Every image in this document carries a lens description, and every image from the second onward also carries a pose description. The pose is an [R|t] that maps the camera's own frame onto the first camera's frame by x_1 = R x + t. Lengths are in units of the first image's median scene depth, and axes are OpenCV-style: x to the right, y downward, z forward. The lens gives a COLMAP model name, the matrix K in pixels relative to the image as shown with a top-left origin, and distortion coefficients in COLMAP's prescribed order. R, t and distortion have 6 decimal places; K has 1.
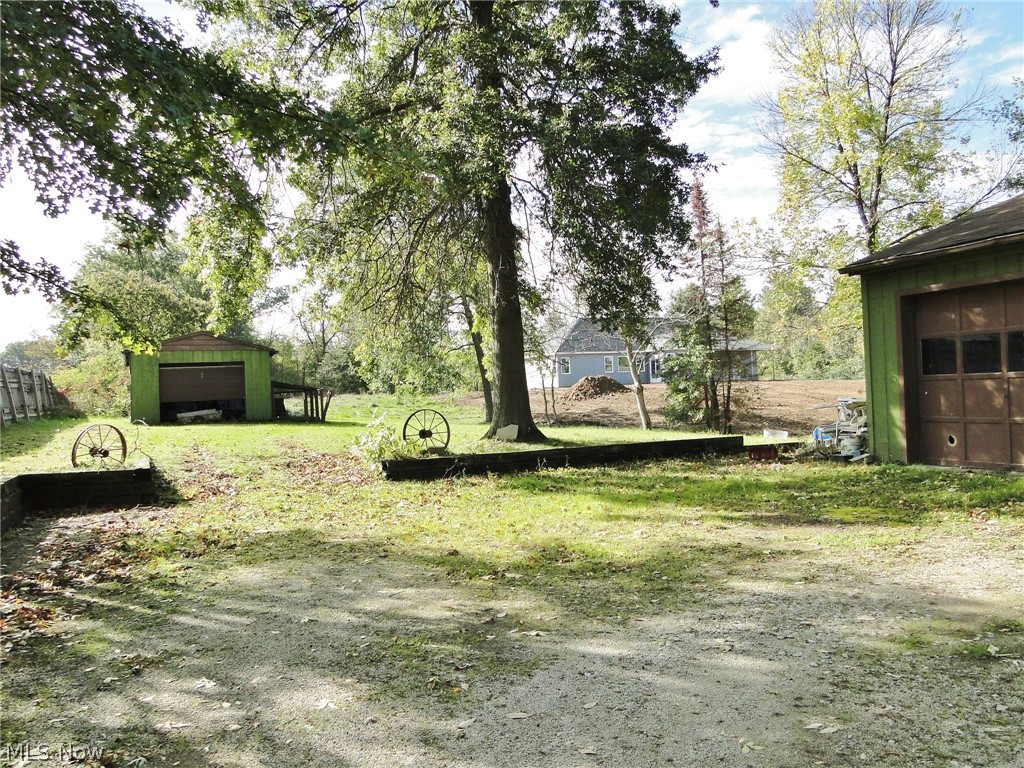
lens RADIAL K [[819.1, 0, 512.0], [0, 819.1, 384.0], [0, 0, 1]] dist [-0.018112, -0.002140]
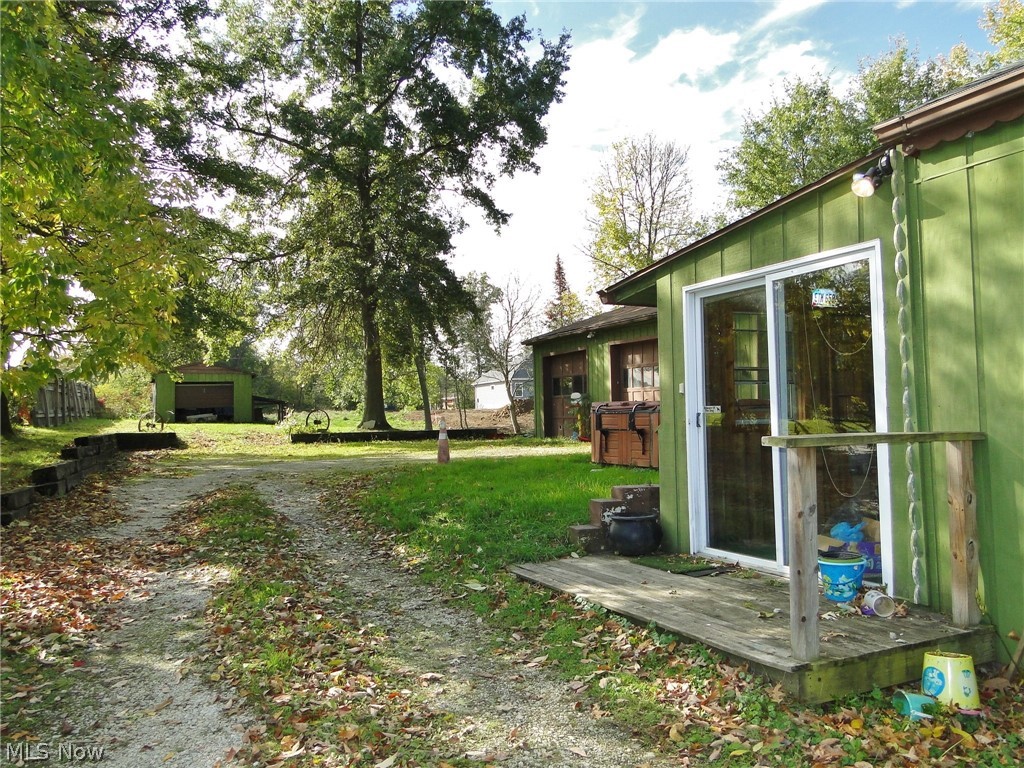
lens RADIAL K [[819.1, 0, 512.0], [0, 819.1, 384.0], [0, 0, 1]] dist [-0.018112, -0.002140]
pose [[0.999768, 0.020080, -0.007768, 0.188322], [-0.020297, 0.999375, -0.028959, 0.009237], [0.007182, 0.029110, 0.999550, -0.473279]]
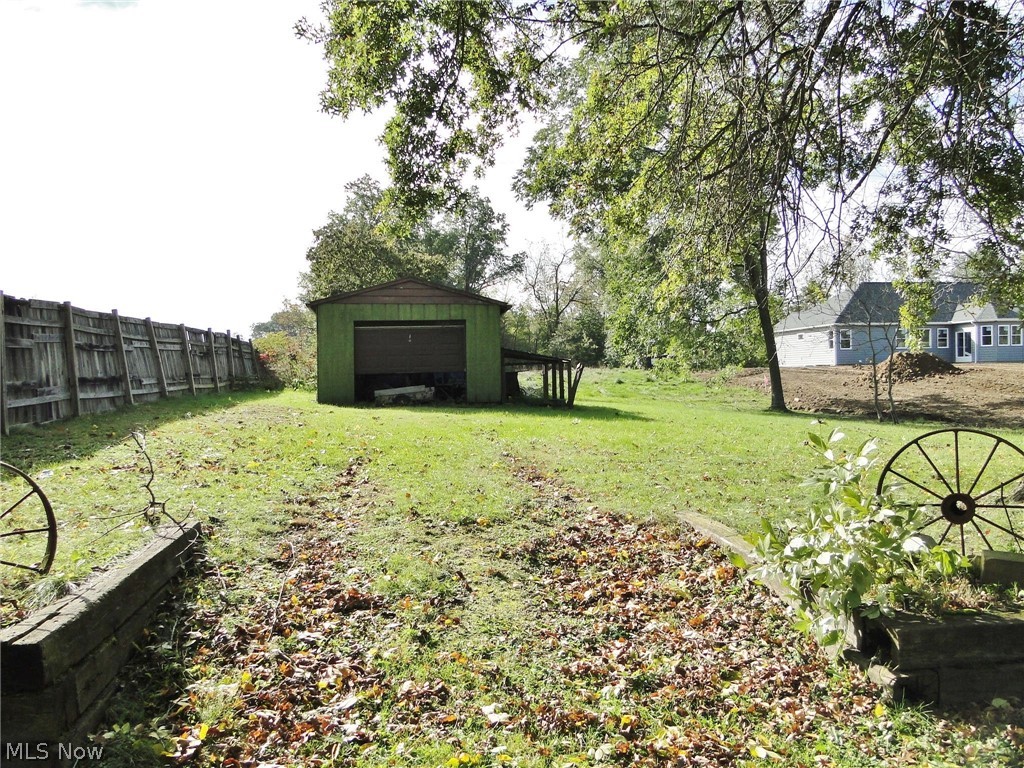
lens RADIAL K [[819.1, 0, 512.0], [0, 819.1, 384.0], [0, 0, 1]] dist [-0.018112, -0.002140]
pose [[0.961891, 0.028513, -0.271944, -0.097202], [-0.019863, 0.999207, 0.034509, 0.003308], [0.272712, -0.027792, 0.961694, 0.337917]]
